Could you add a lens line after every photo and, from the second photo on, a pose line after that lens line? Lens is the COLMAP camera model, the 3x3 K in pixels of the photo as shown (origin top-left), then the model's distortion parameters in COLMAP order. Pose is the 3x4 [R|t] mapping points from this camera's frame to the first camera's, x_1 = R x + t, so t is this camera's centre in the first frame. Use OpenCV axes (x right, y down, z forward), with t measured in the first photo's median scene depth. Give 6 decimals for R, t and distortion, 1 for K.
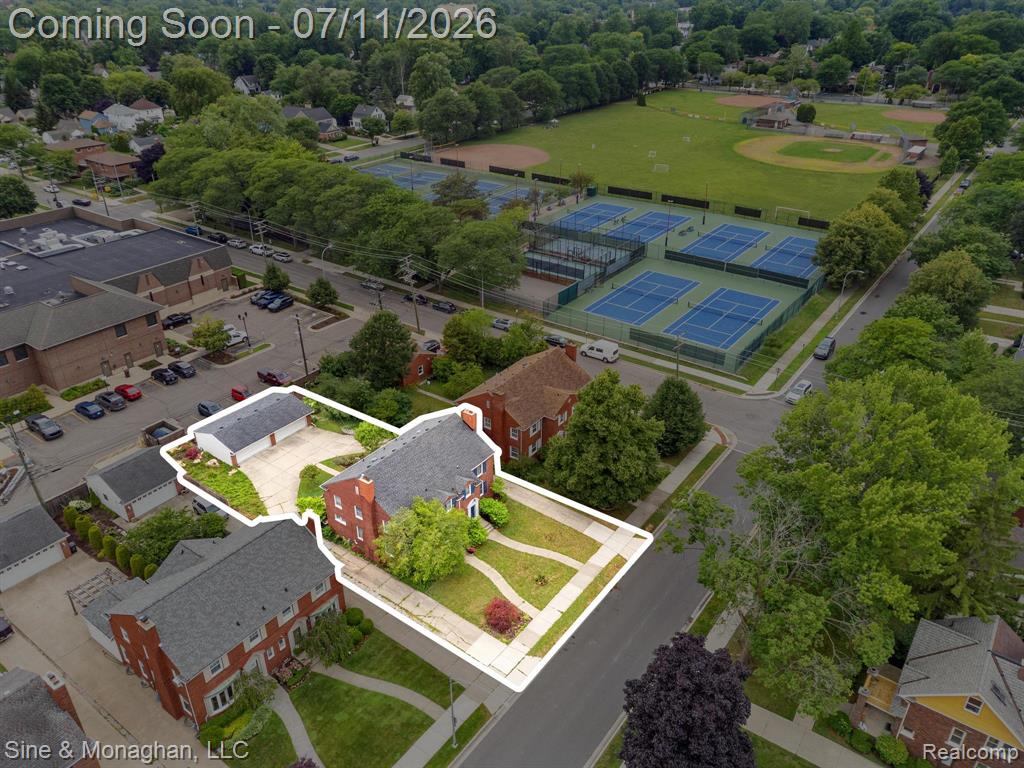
lens RADIAL K [[763.6, 0, 504.7], [0, 763.6, 385.9], [0, 0, 1]] dist [0.012373, 0.003299]
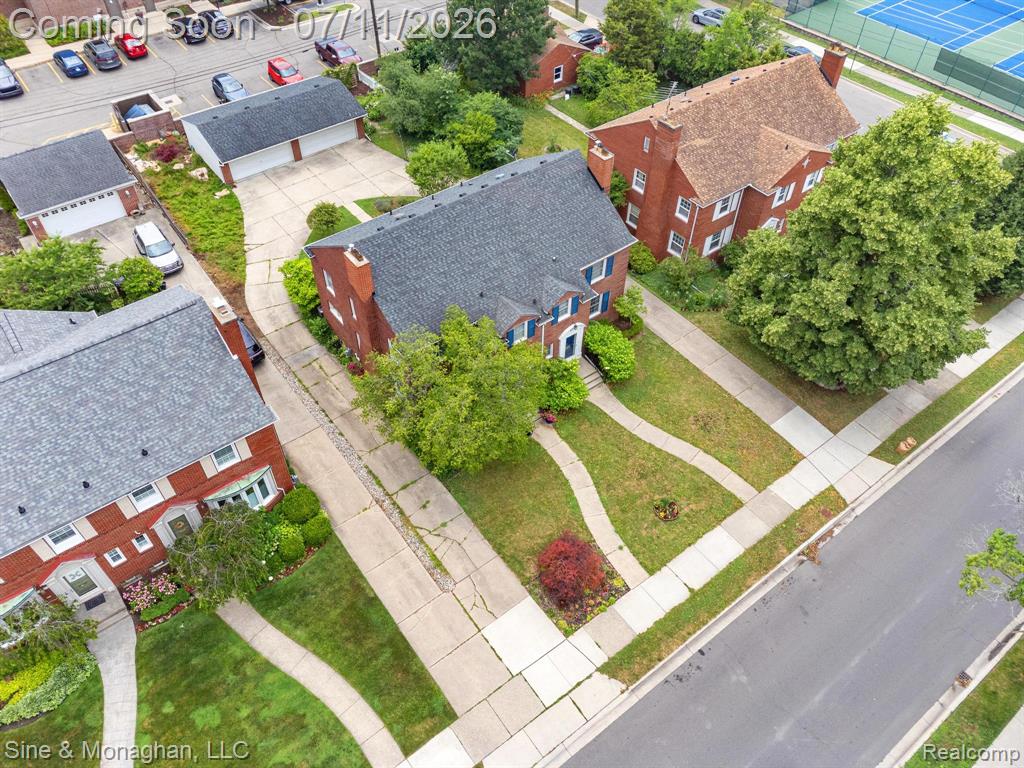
lens RADIAL K [[763.6, 0, 504.7], [0, 763.6, 385.9], [0, 0, 1]] dist [0.012373, 0.003299]
pose [[0.959730, 0.213650, -0.182404, 0.017771], [-0.144265, 0.931980, 0.332567, 0.019654], [0.241050, -0.292860, 0.925272, 0.479215]]
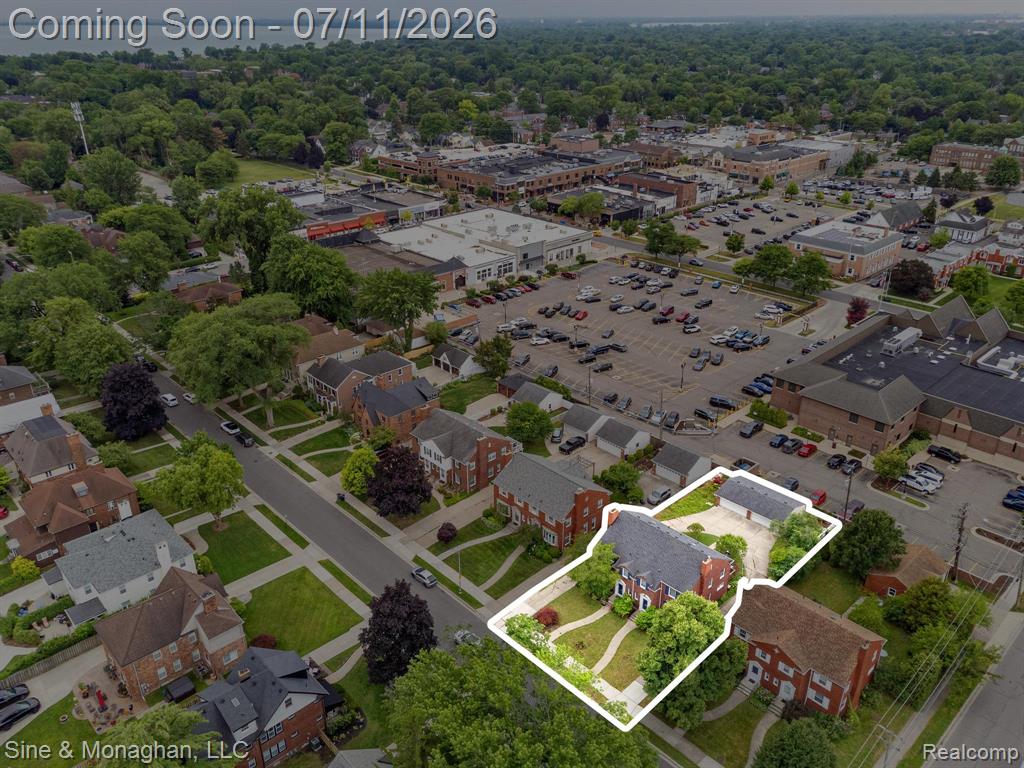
lens RADIAL K [[763.6, 0, 504.7], [0, 763.6, 385.9], [0, 0, 1]] dist [0.012373, 0.003299]
pose [[-0.174500, 0.430760, -0.885435, 0.972609], [-0.466970, 0.755473, 0.459564, -0.587809], [0.866884, 0.493666, 0.069322, 0.521849]]
